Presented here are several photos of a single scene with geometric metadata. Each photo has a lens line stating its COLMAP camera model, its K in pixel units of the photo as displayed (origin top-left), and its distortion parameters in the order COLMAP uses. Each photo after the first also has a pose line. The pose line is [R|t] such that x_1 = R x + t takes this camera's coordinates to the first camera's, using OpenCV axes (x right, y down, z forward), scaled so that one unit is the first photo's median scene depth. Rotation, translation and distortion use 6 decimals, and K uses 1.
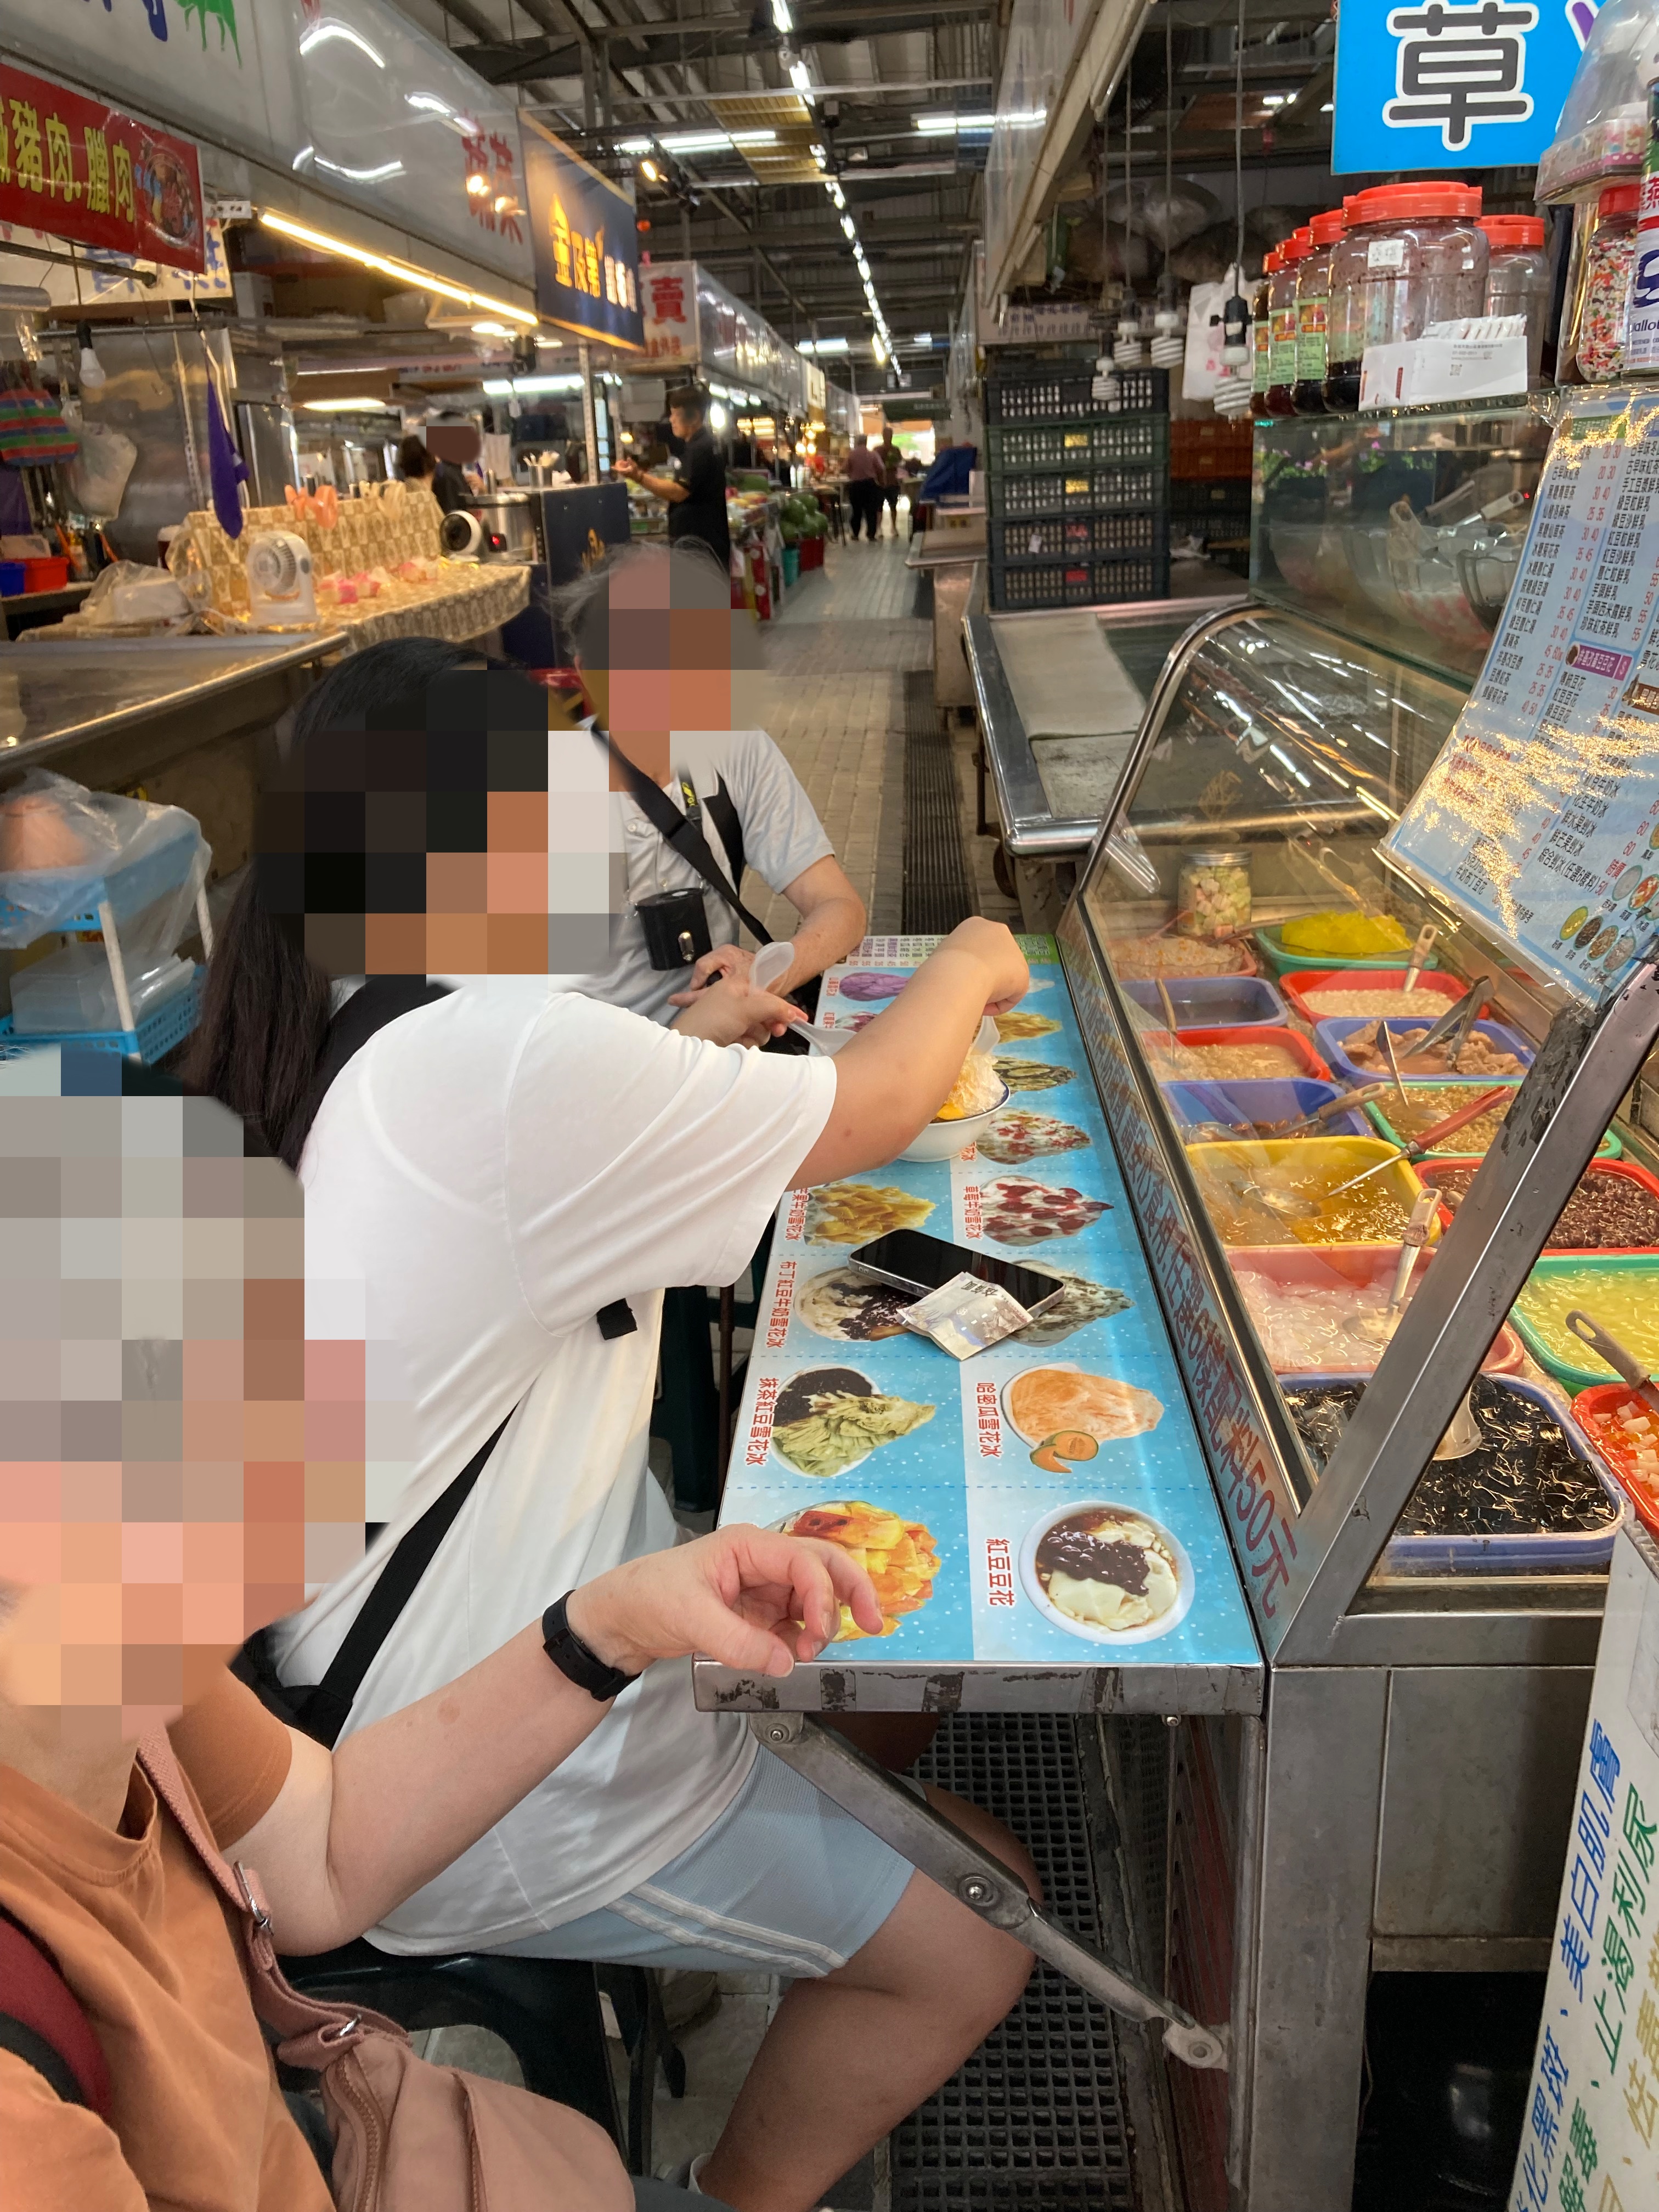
lens RADIAL K [[1822.9, 0, 836.1], [0, 1822.9, 1098.8], [0, 0, 1]] dist [0.030839, -0.037158]
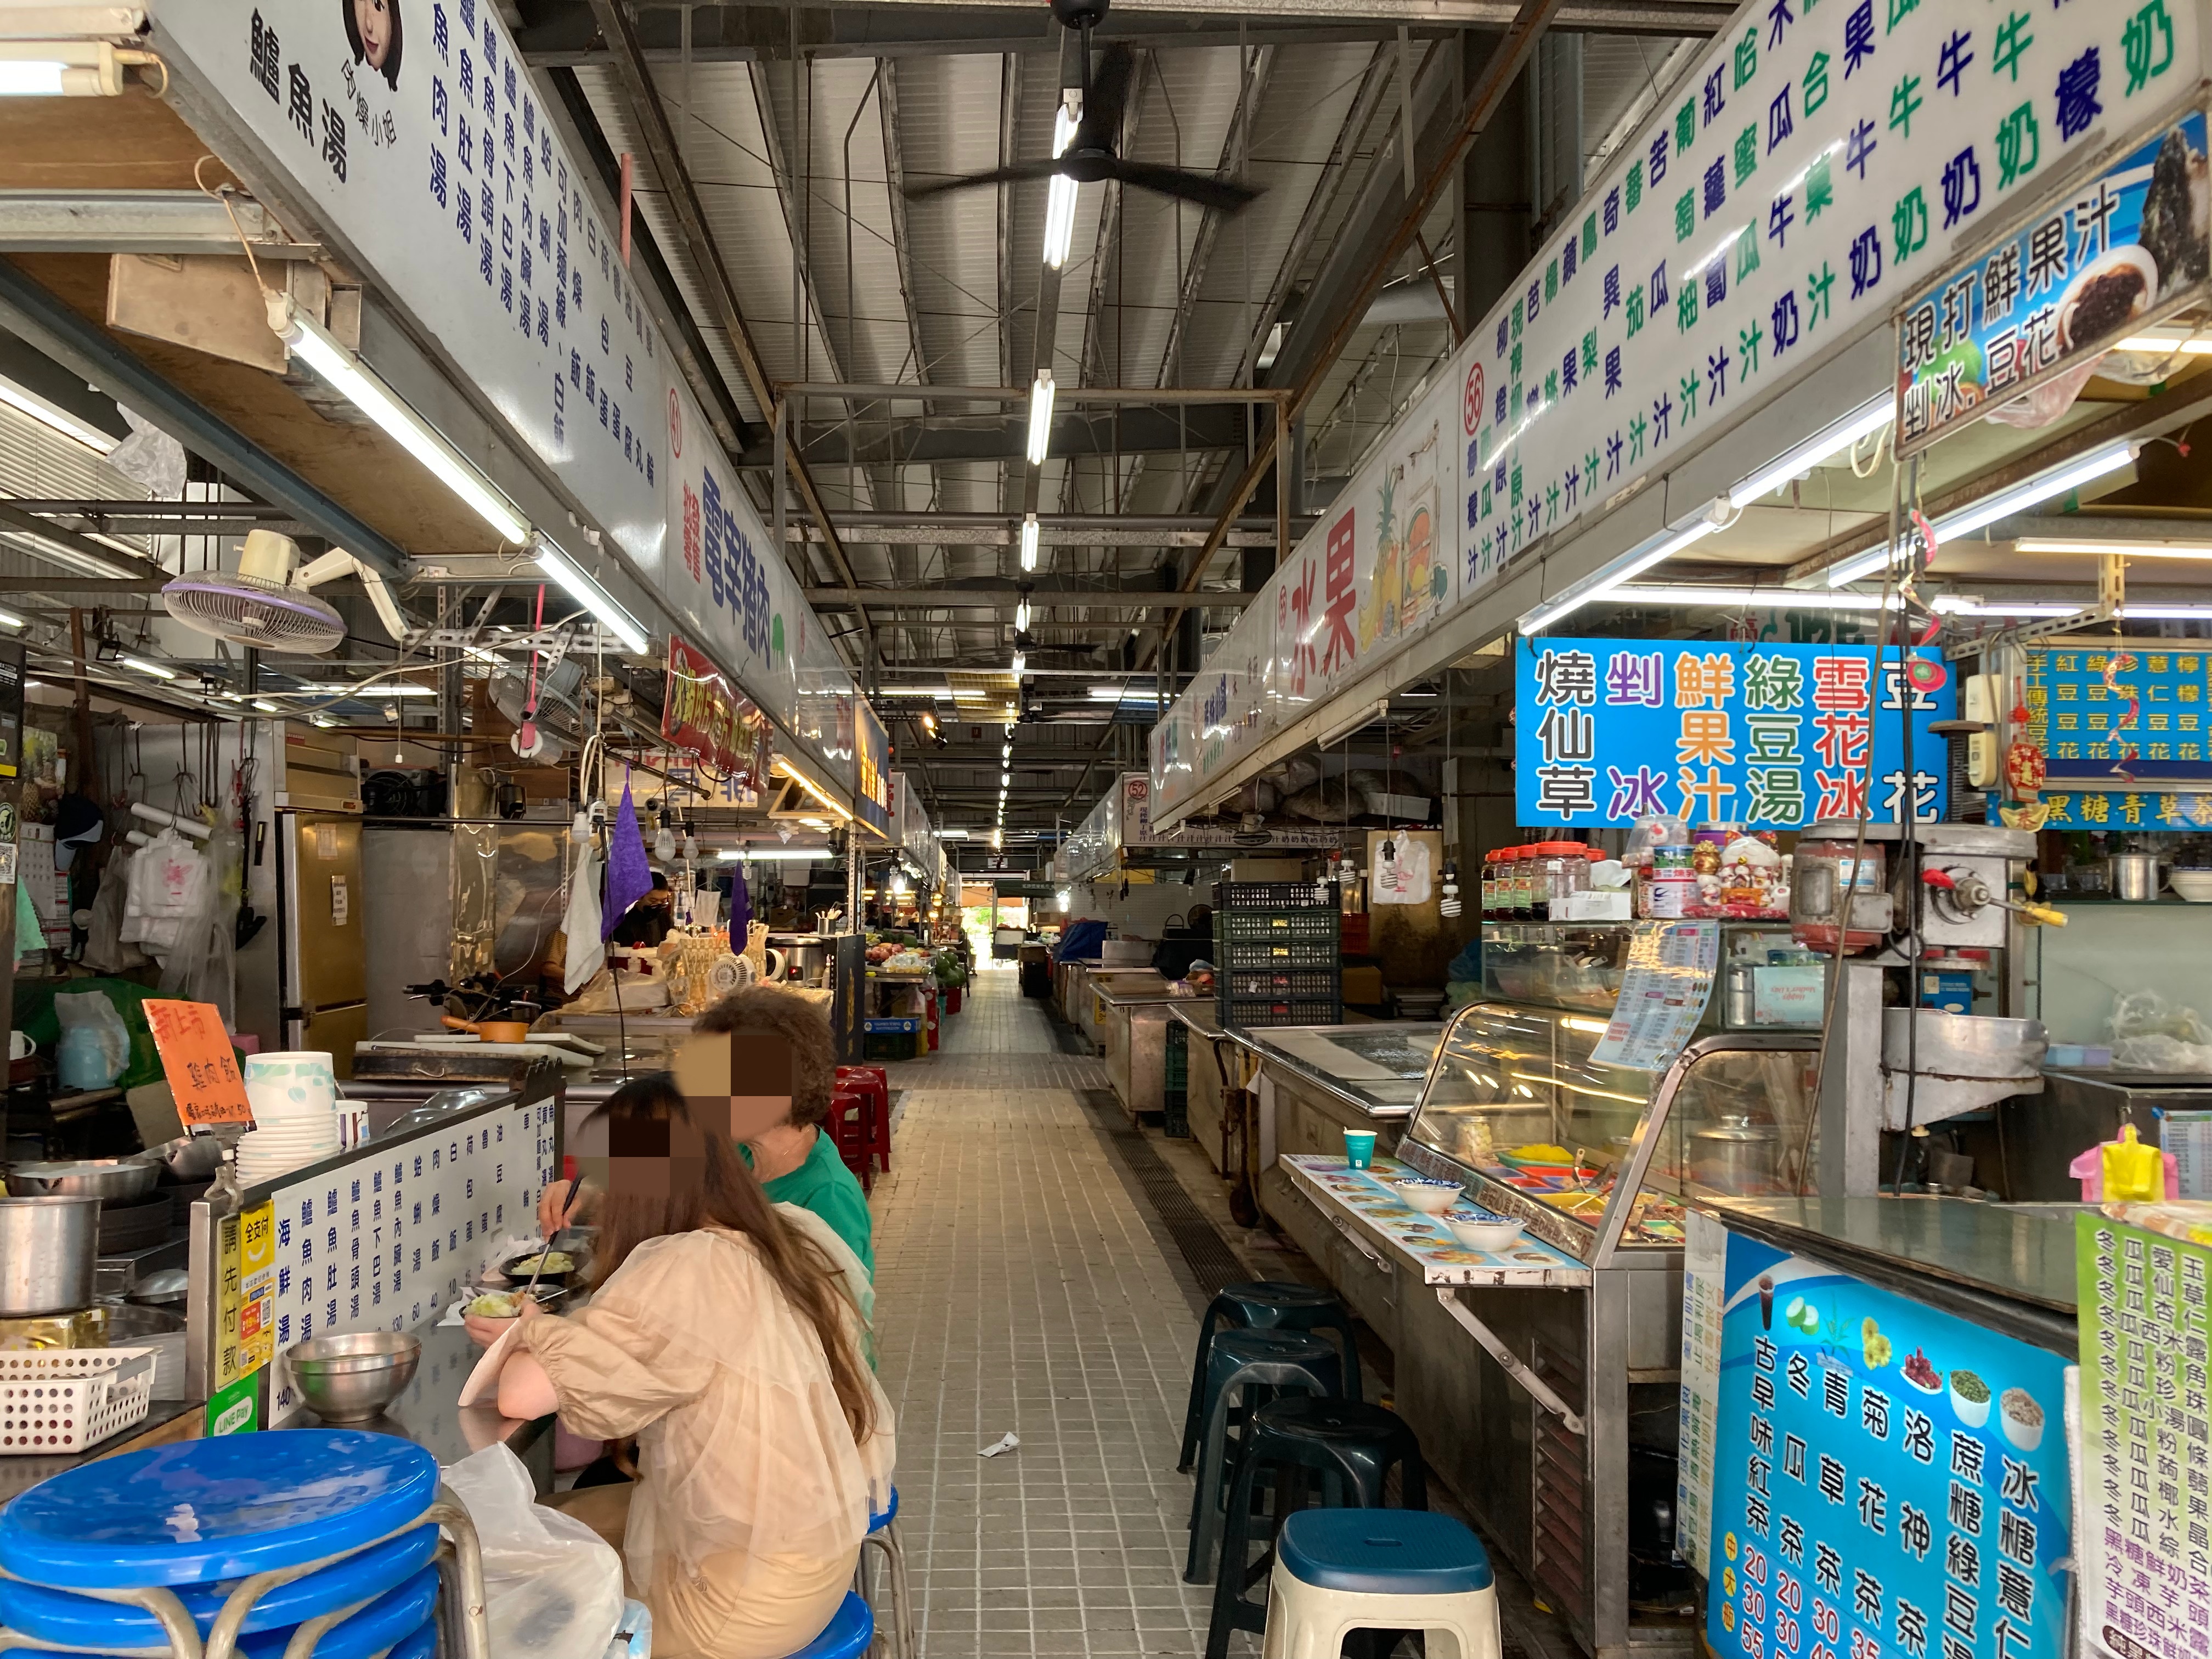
lens RADIAL K [[1822.9, 0, 1067.0], [0, 1822.9, 838.7], [0, 0, 1]] dist [0.030839, -0.037158]
pose [[0.994366, 0.057580, 0.088998, -0.225078], [-0.019858, 0.925926, -0.377183, 0.180448], [-0.104124, 0.373291, 0.921853, -0.484181]]
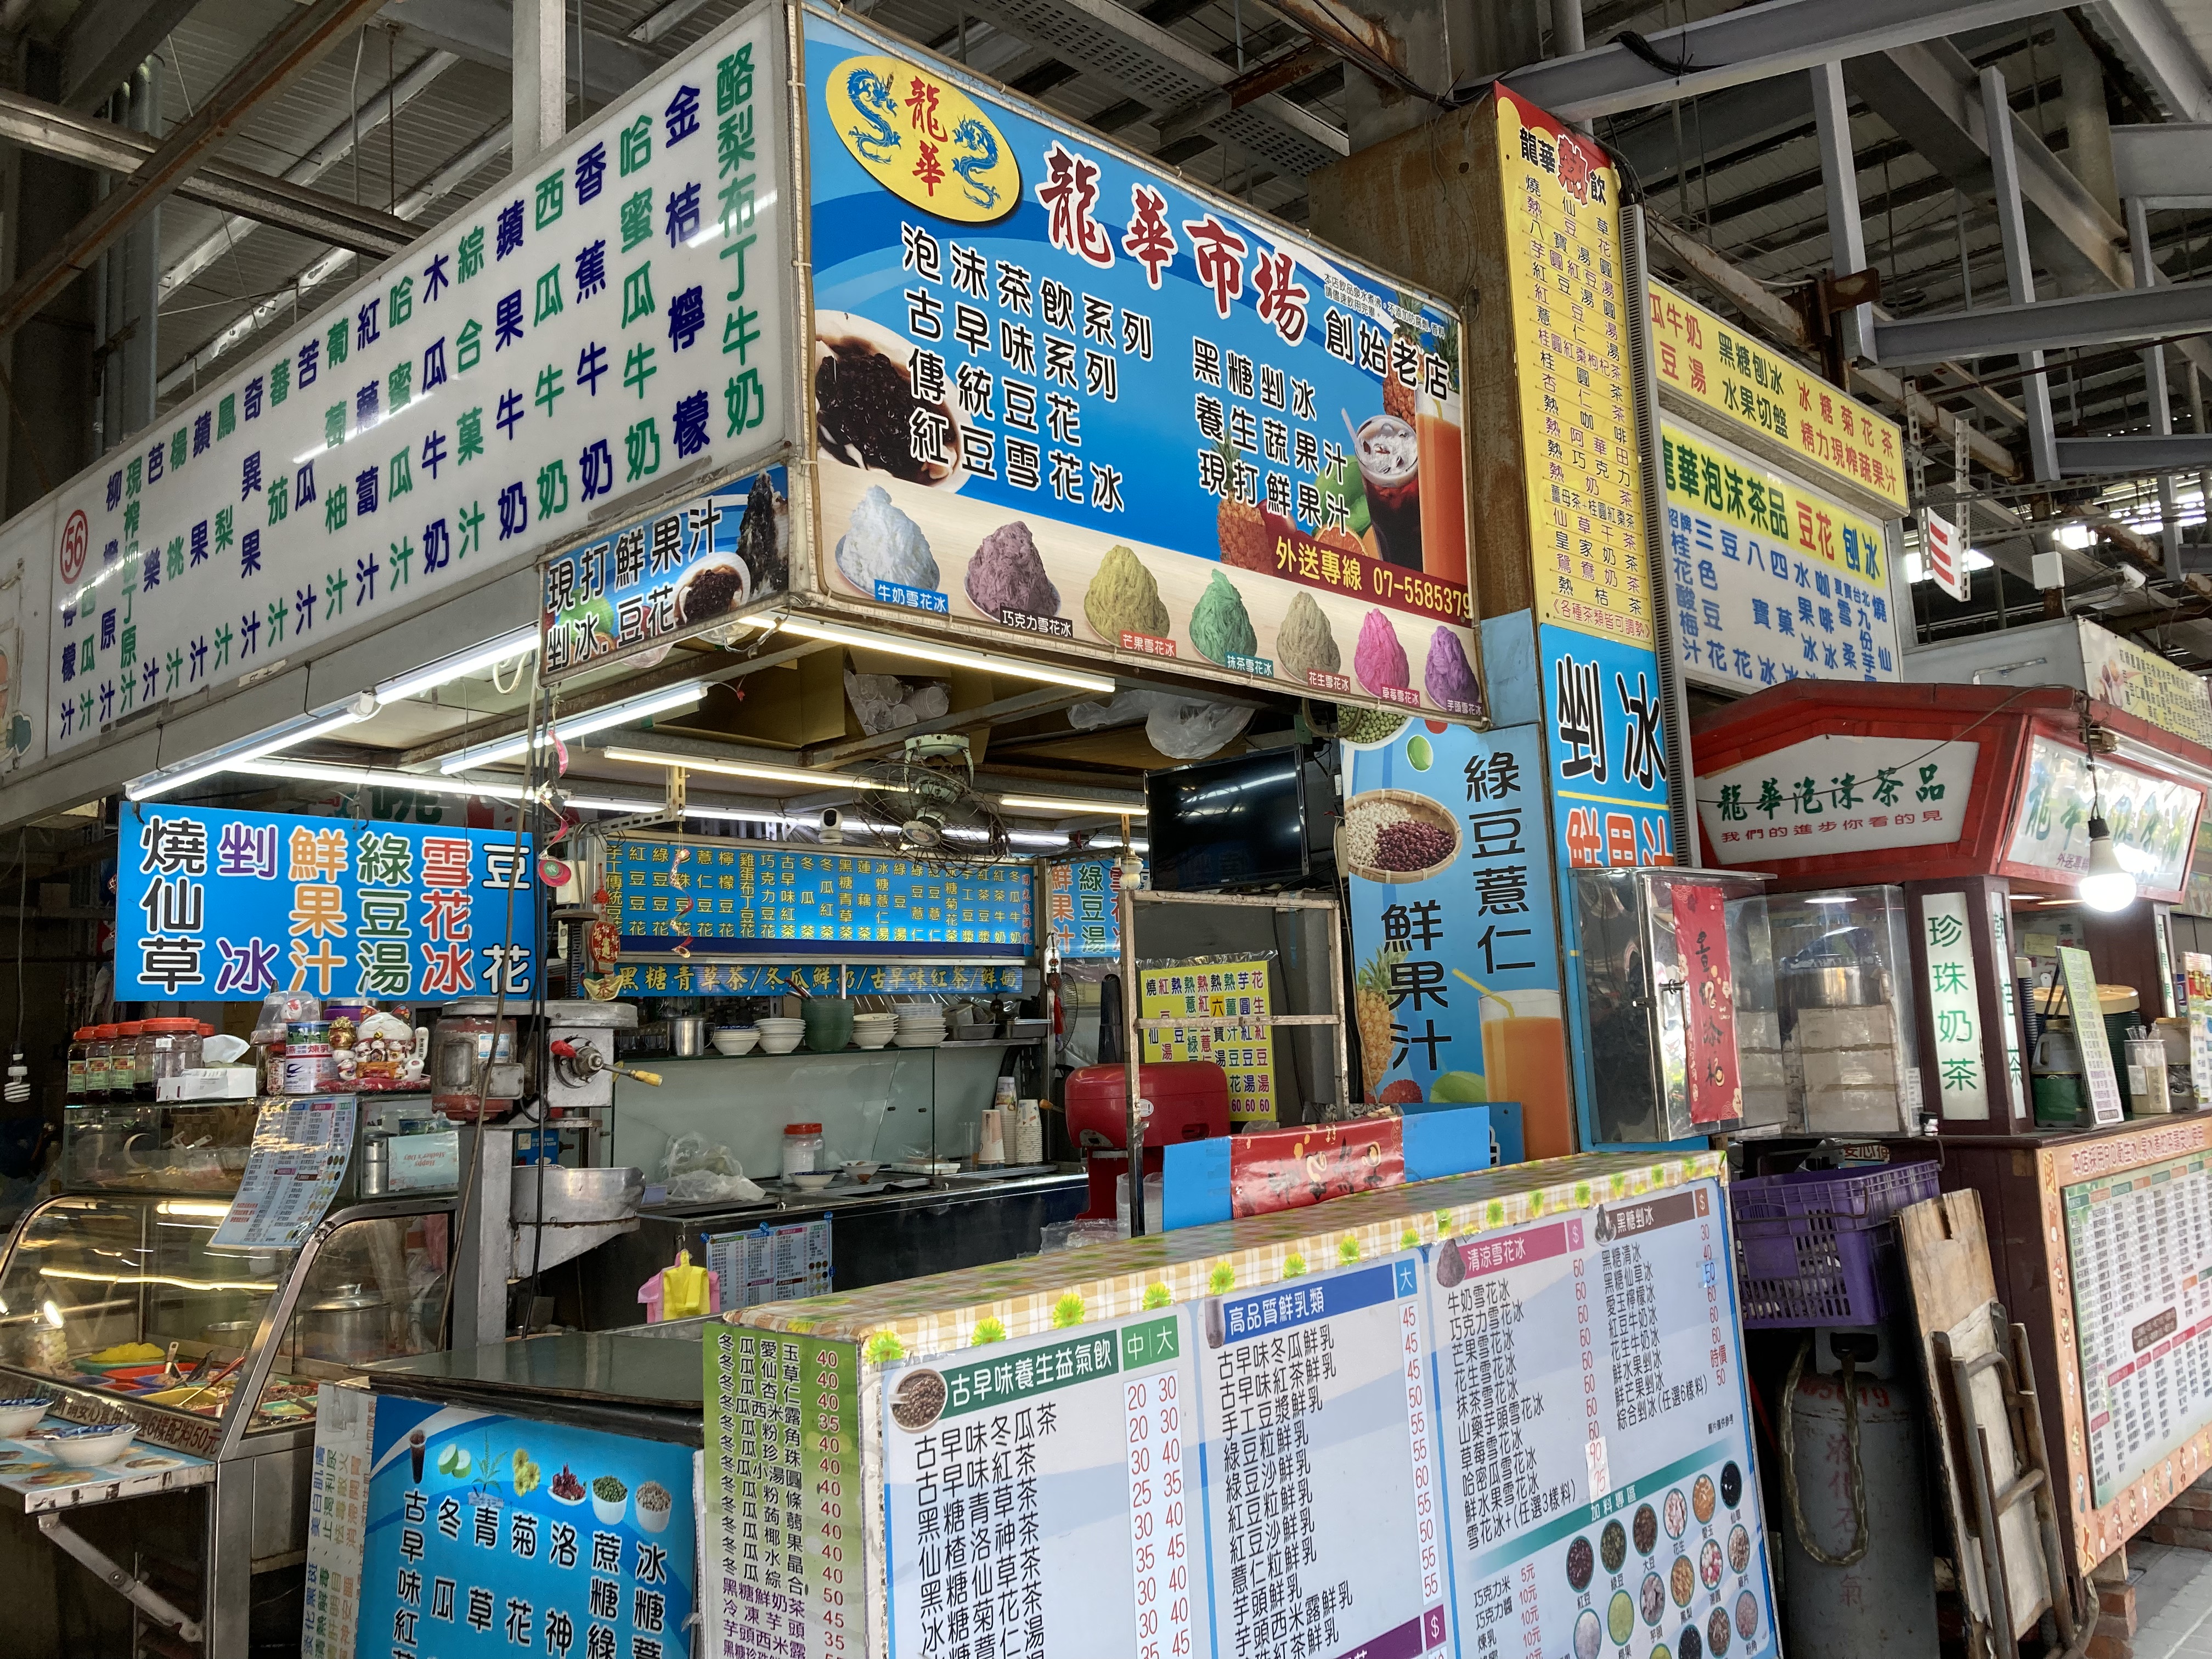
lens RADIAL K [[1822.9, 0, 1108.8], [0, 1822.9, 809.9], [0, 0, 1]] dist [0.030839, -0.037158]
pose [[0.649537, 0.121970, 0.750484, -0.281198], [0.261726, 0.890860, -0.371305, 0.189363], [-0.713864, 0.437597, 0.546724, -0.517084]]
